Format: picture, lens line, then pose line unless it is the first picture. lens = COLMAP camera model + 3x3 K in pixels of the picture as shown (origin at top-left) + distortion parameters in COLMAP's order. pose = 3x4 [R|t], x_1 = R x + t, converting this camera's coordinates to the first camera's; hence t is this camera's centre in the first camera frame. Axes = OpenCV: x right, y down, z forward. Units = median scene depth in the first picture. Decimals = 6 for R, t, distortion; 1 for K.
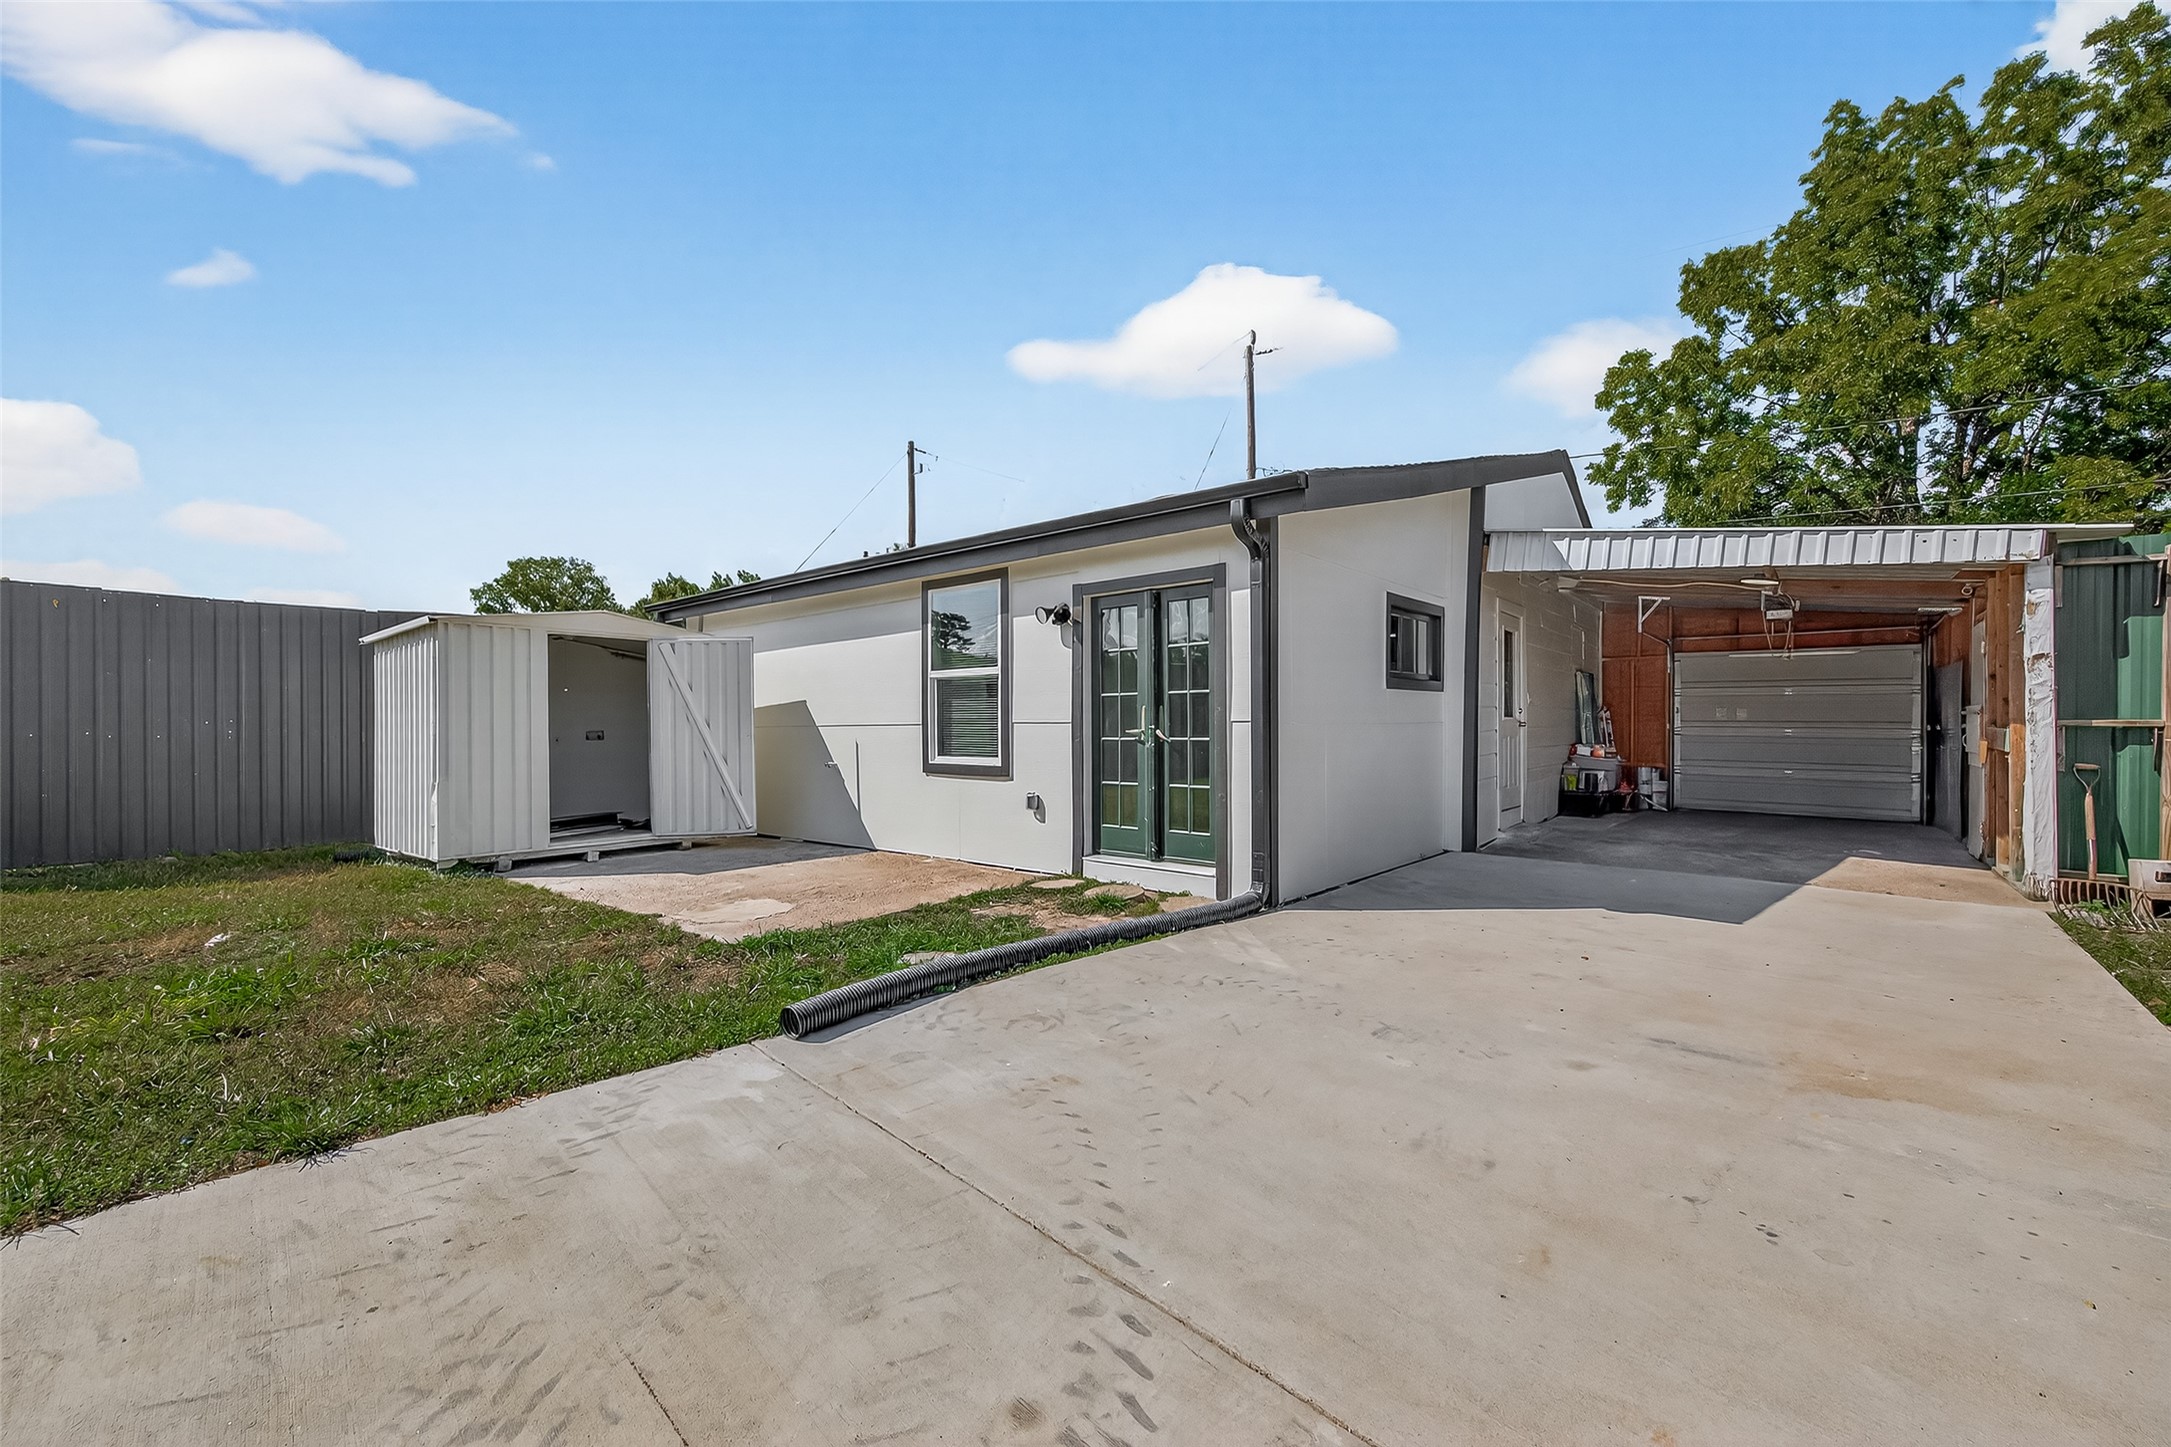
lens RADIAL K [[873.1, 0, 1077.7], [0, 873.1, 728.2], [0, 0, 1]] dist [0.000229, 0.000309]
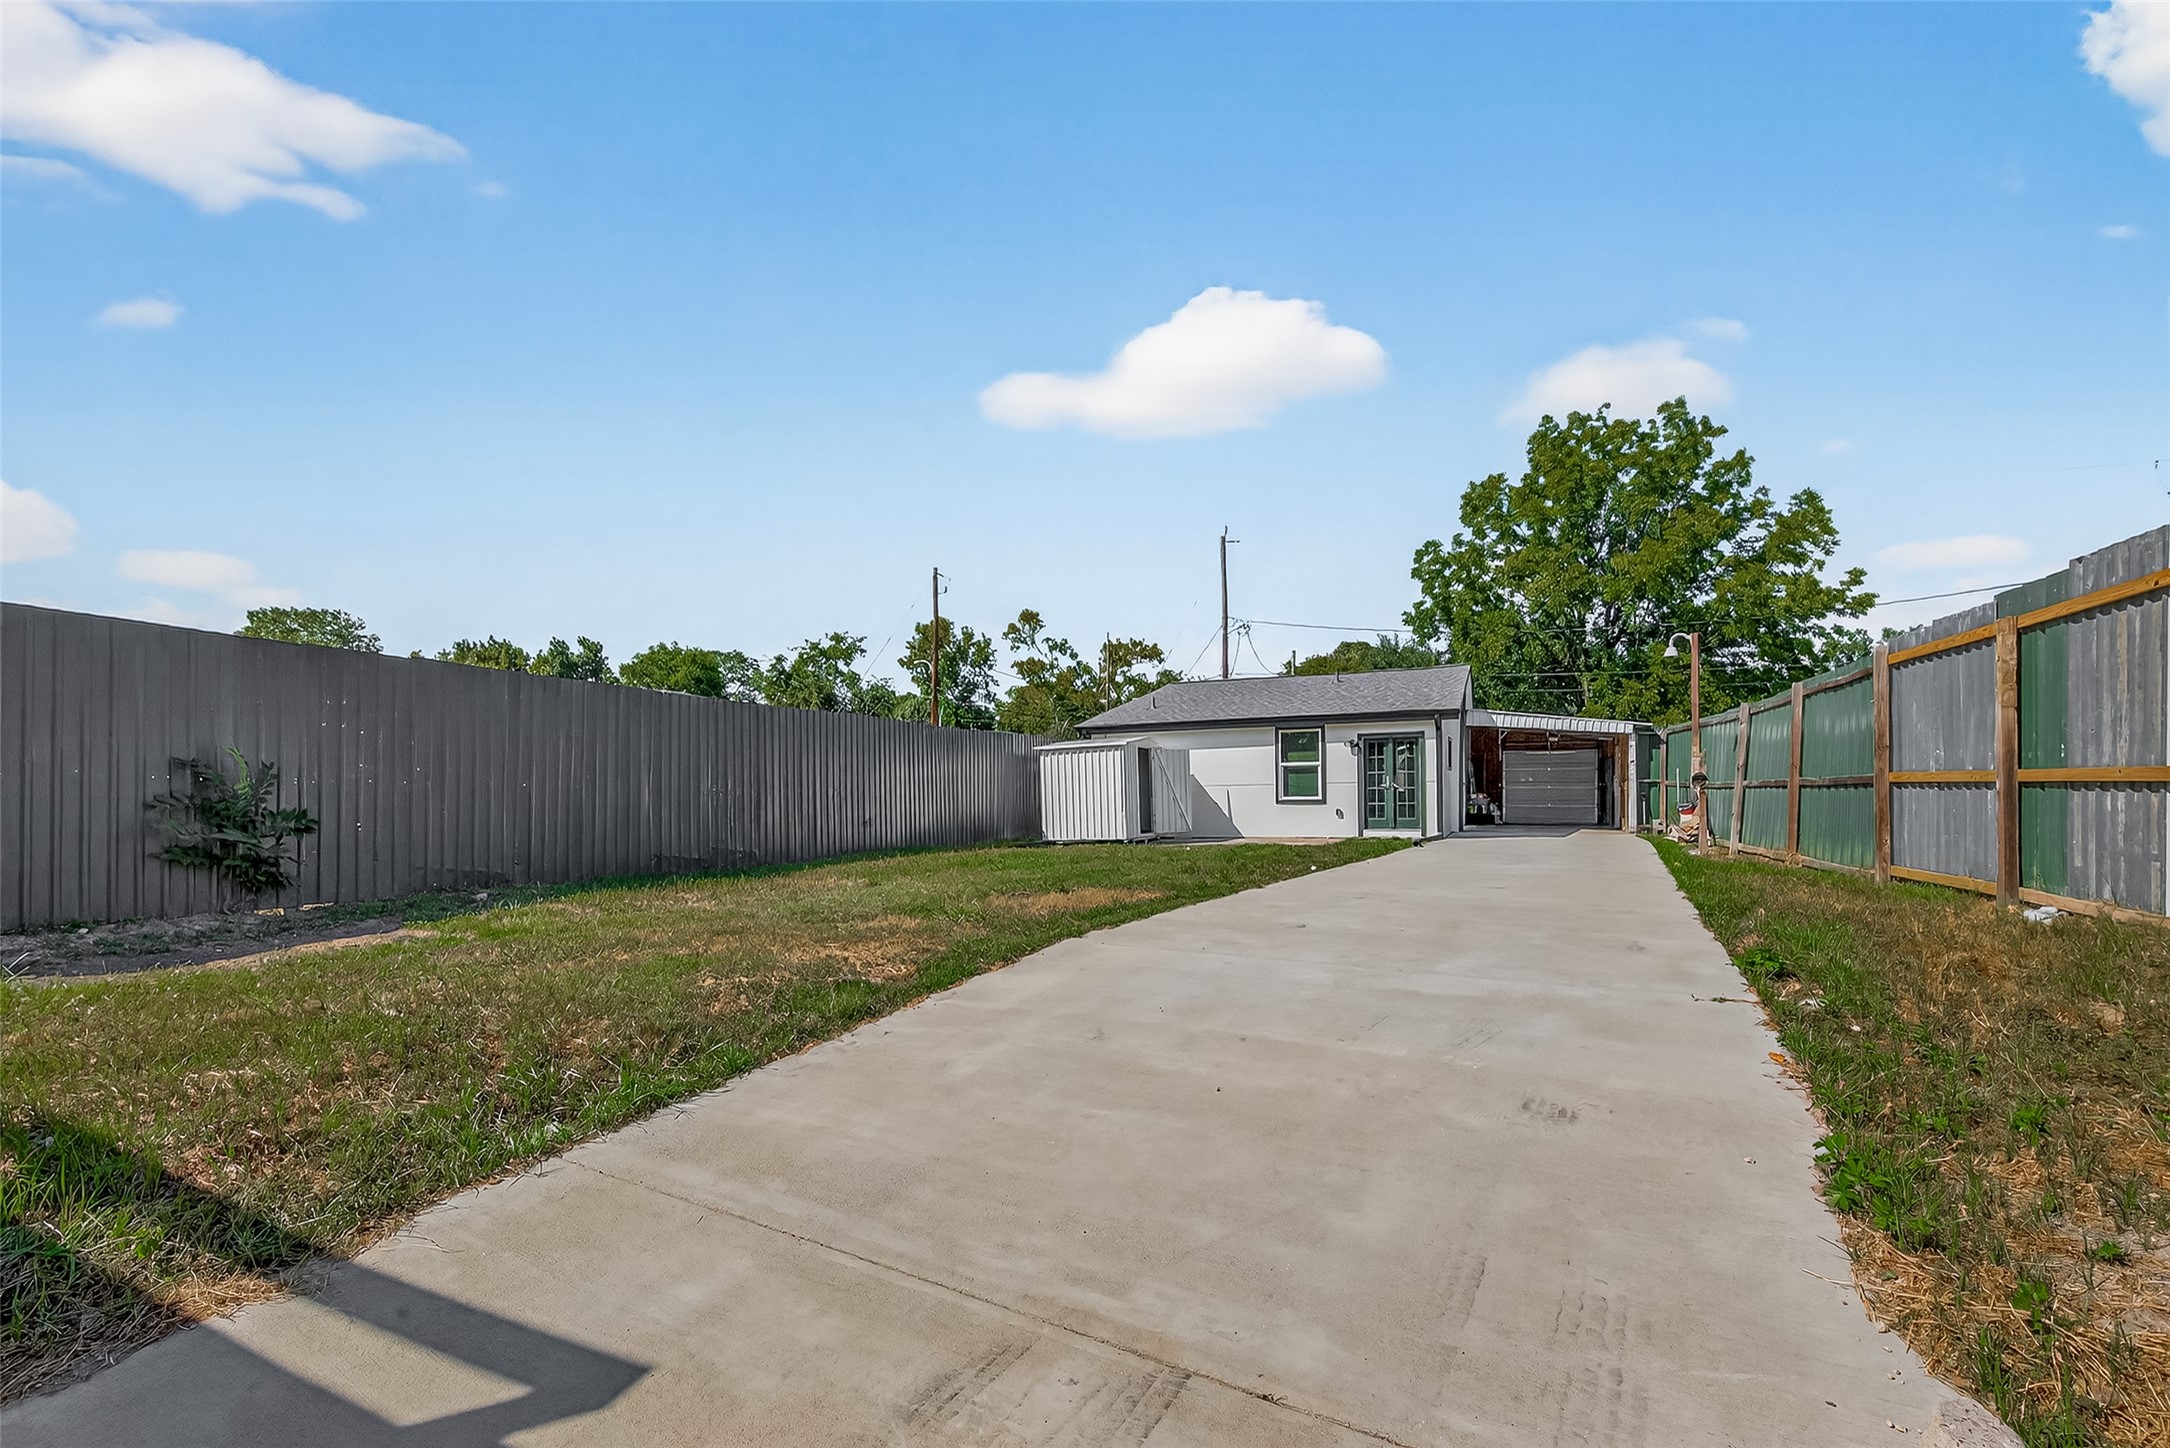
lens RADIAL K [[889.3, 0, 1094.1], [0, 889.3, 795.1], [0, 0, 1]] dist [0.001102, 0.000469]
pose [[0.963632, -0.007478, 0.267128, -1.605070], [0.007837, 0.999969, -0.000277, 0.028434], [-0.267118, 0.002361, 0.963661, -1.548103]]
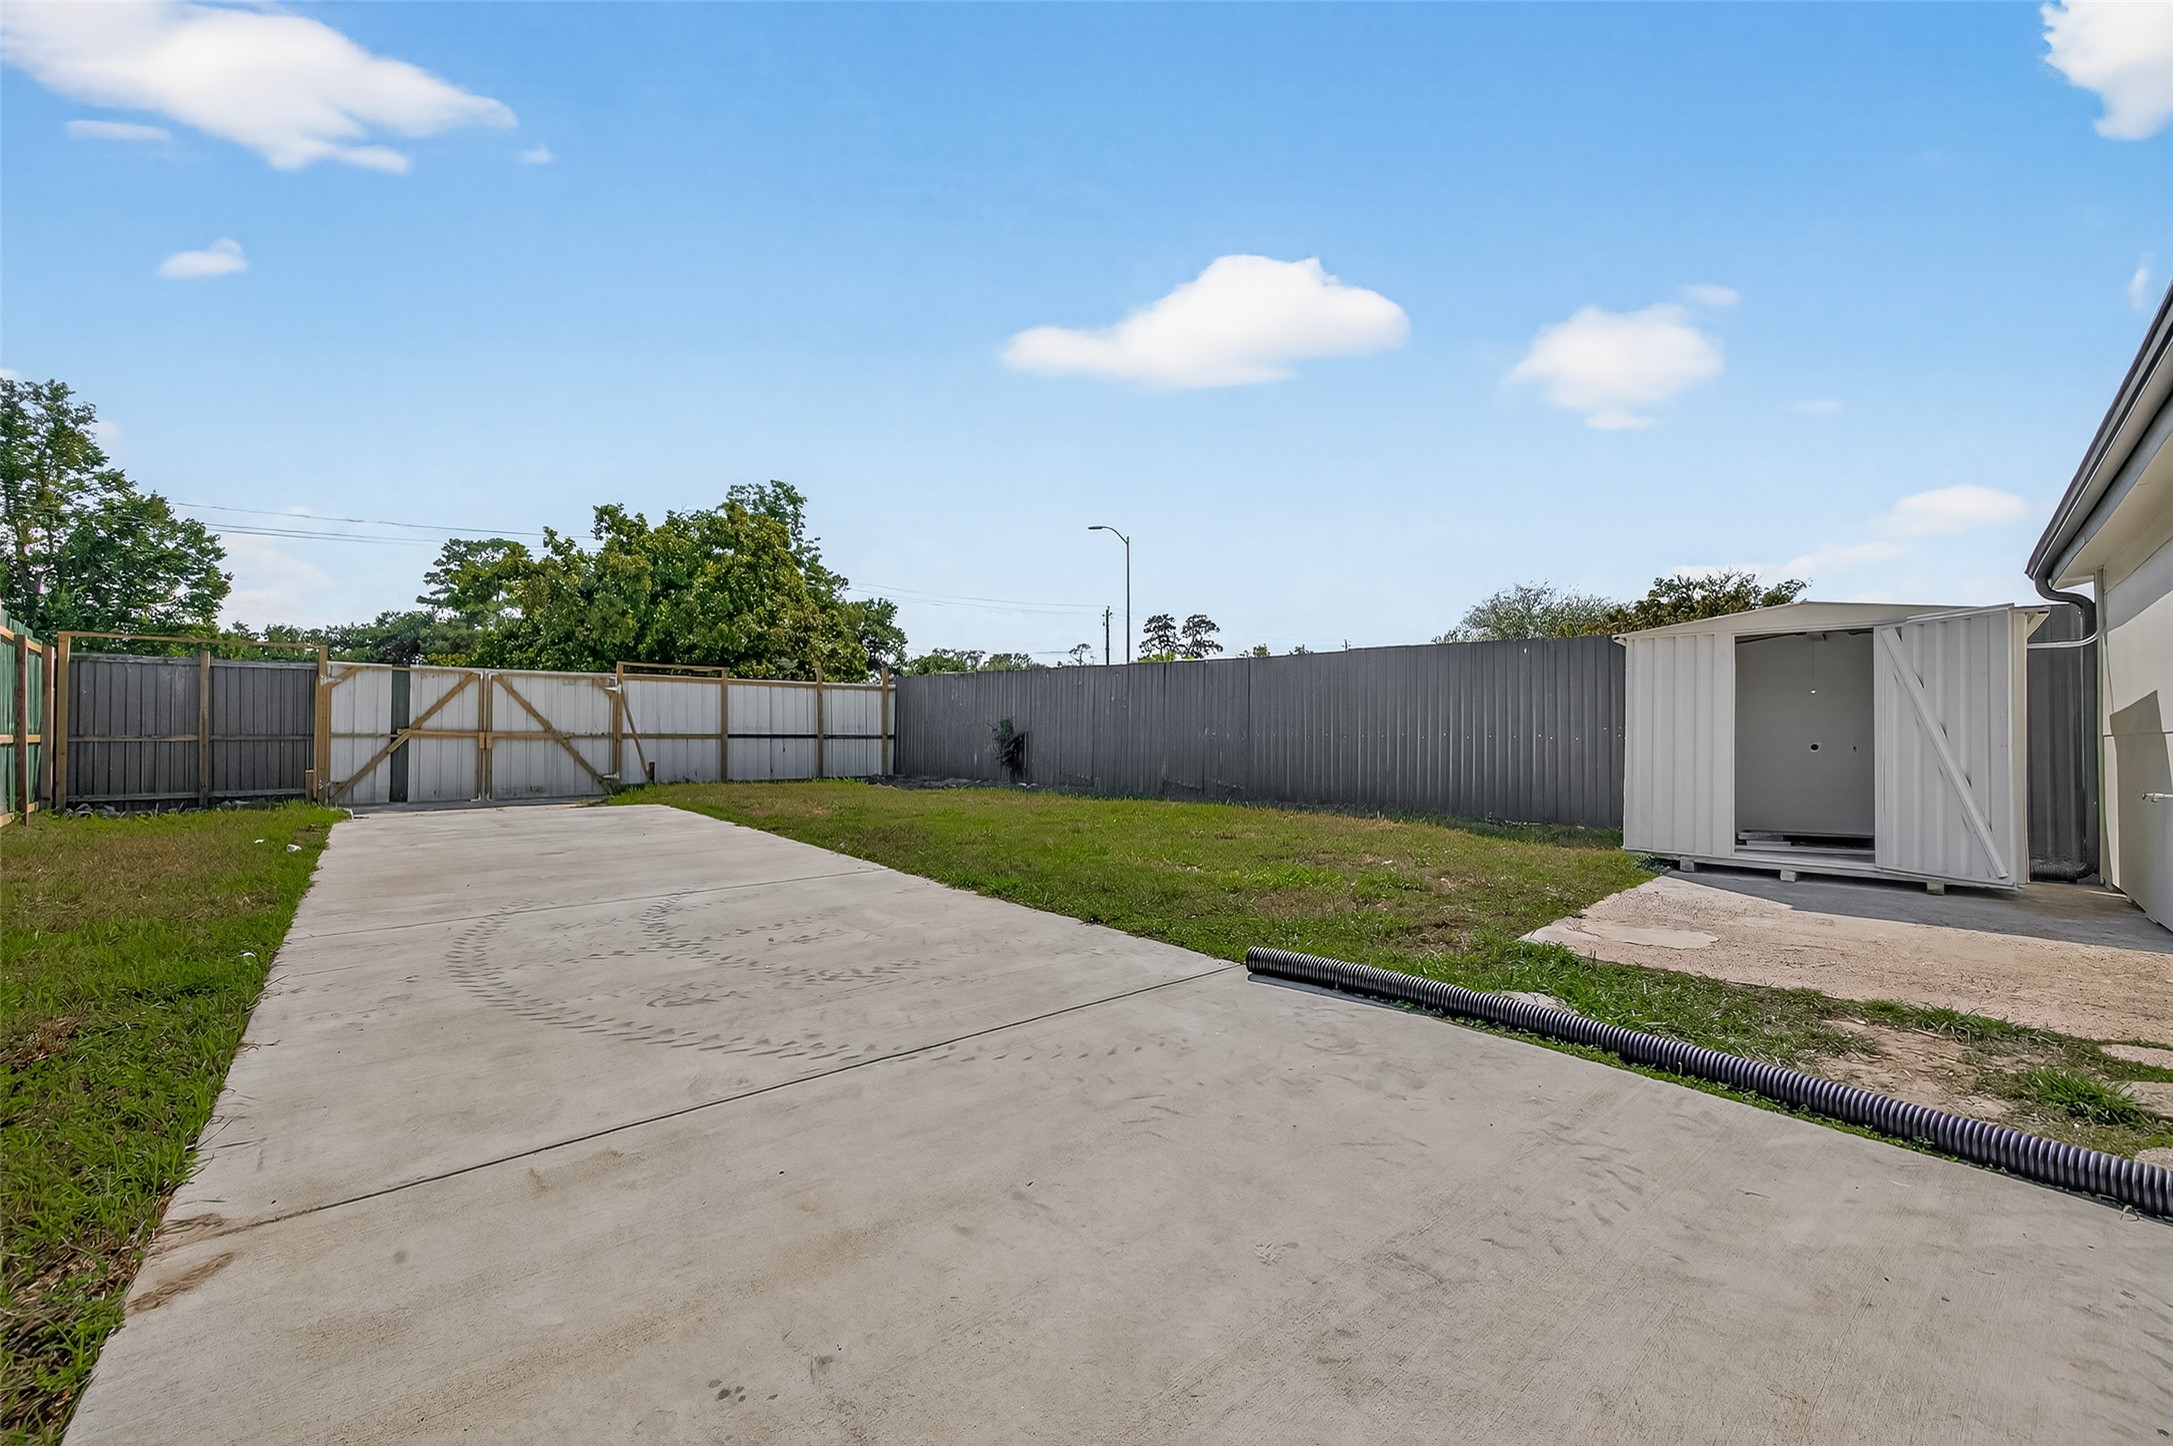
lens RADIAL K [[844.0, 0, 1081.0], [0, 844.0, 721.9], [0, 0, 1]] dist [0.000303, -0.000006]
pose [[-0.080326, -0.012712, -0.996688, 0.423125], [-0.004747, 0.999912, -0.012371, 0.002339], [0.996757, 0.003738, -0.080380, 0.384956]]
